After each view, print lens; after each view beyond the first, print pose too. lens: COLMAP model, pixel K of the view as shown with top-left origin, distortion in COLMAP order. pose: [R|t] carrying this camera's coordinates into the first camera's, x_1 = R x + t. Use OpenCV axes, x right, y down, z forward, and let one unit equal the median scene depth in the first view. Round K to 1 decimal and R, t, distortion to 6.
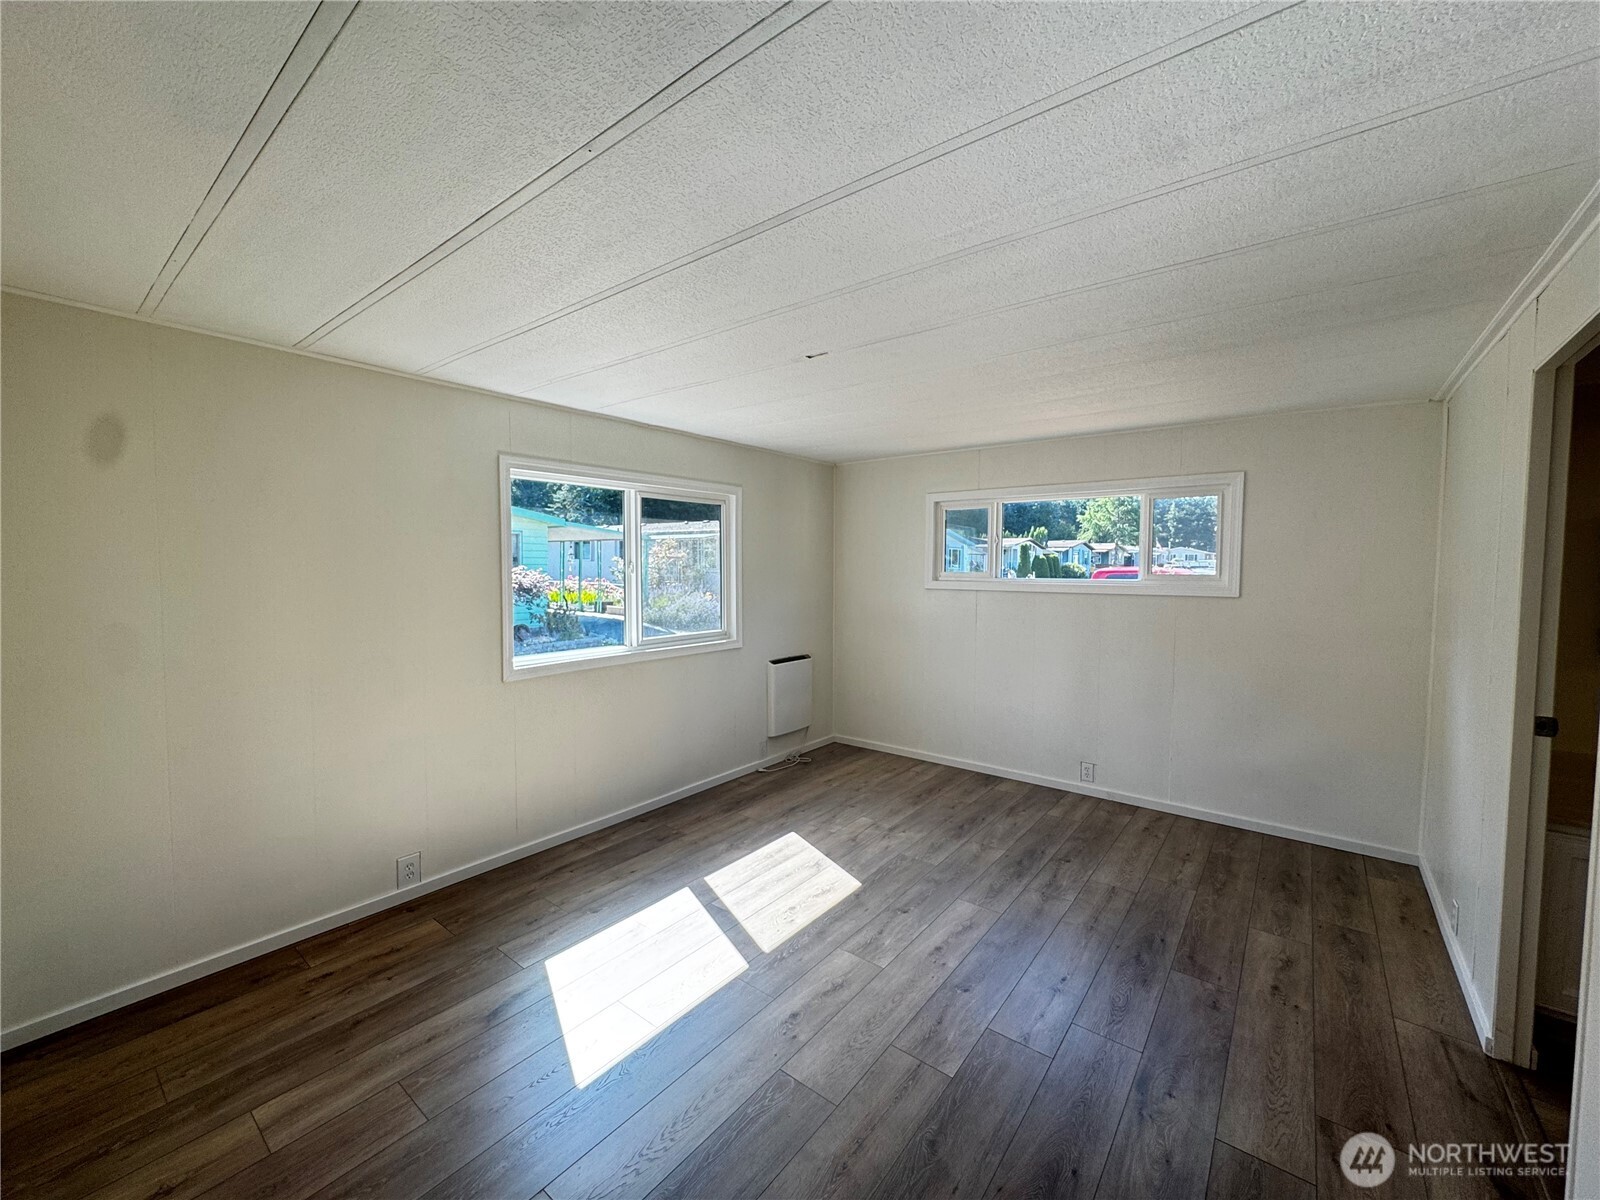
lens RADIAL K [[640.3, 0, 798.2], [0, 640.3, 602.4], [0, 0, 1]] dist [0.000110, -0.000598]
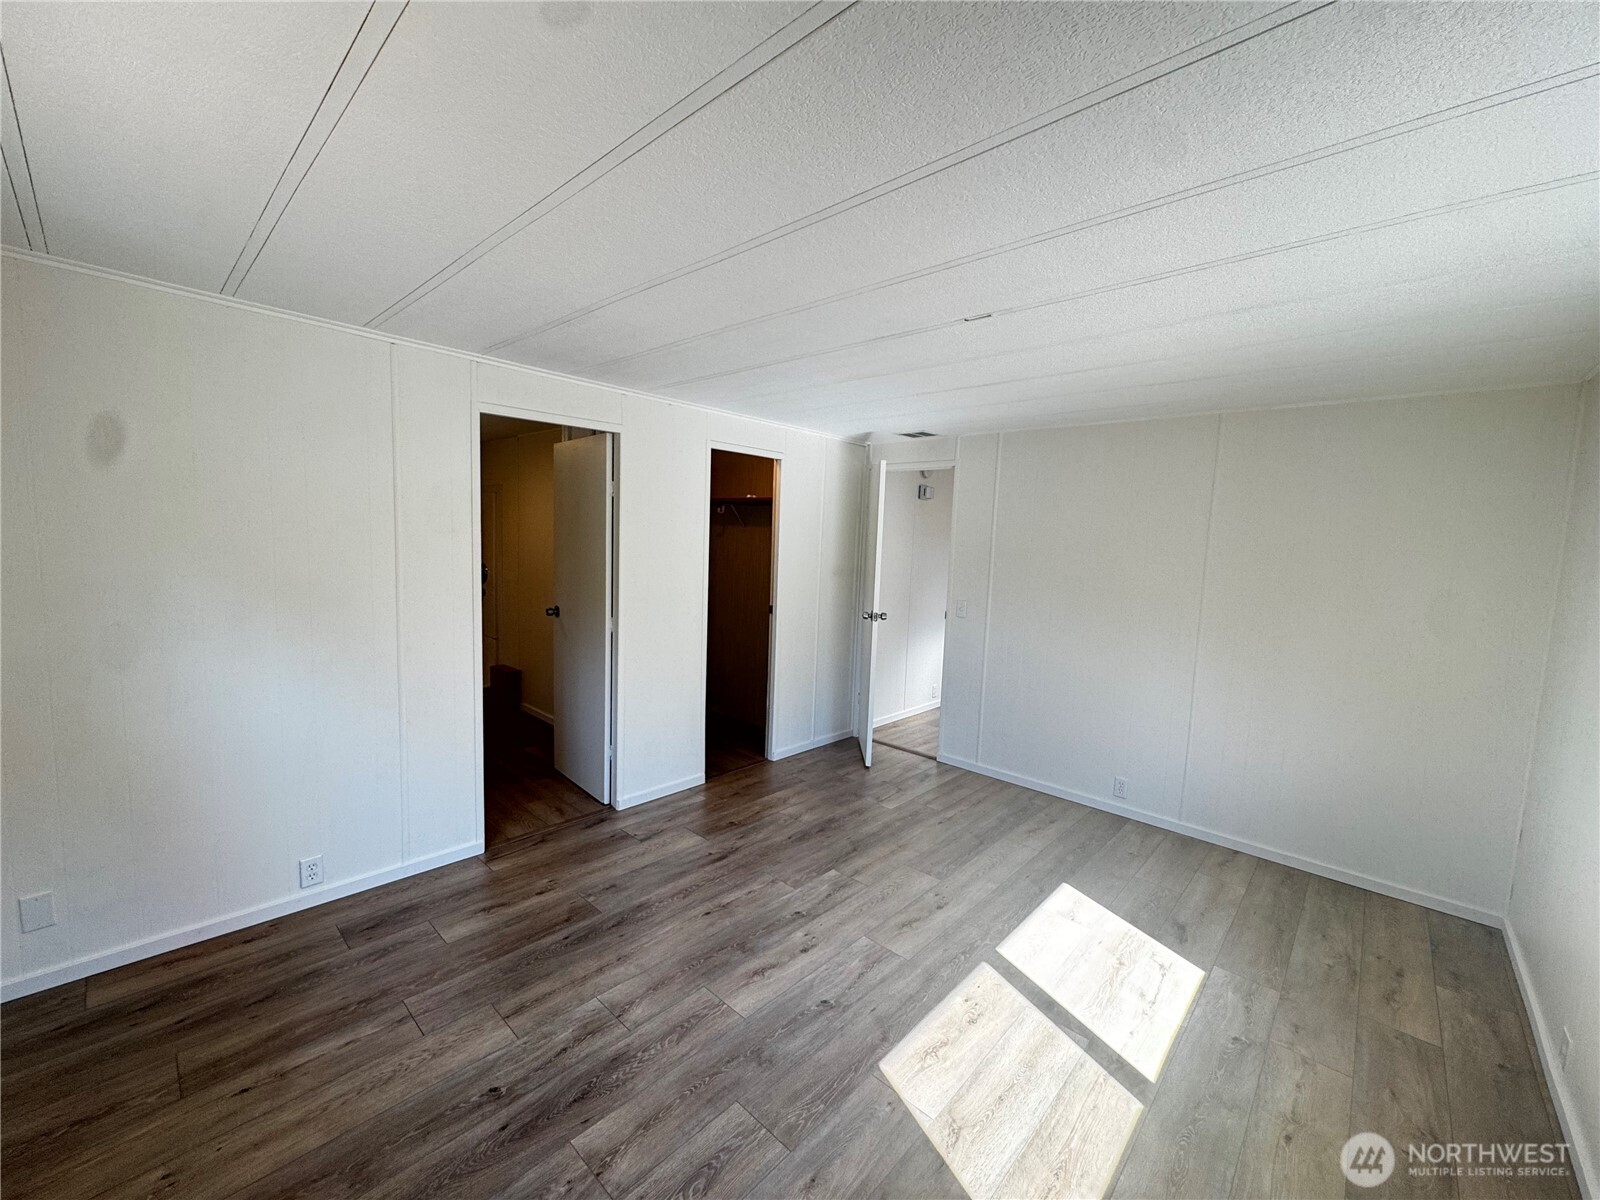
lens RADIAL K [[640.3, 0, 803.2], [0, 640.3, 597.2], [0, 0, 1]] dist [0.000110, -0.000598]
pose [[-0.996466, -0.051515, 0.066341, 0.173840], [-0.040757, 0.987171, 0.154378, -0.130346], [-0.073443, 0.151128, -0.985782, 1.773419]]
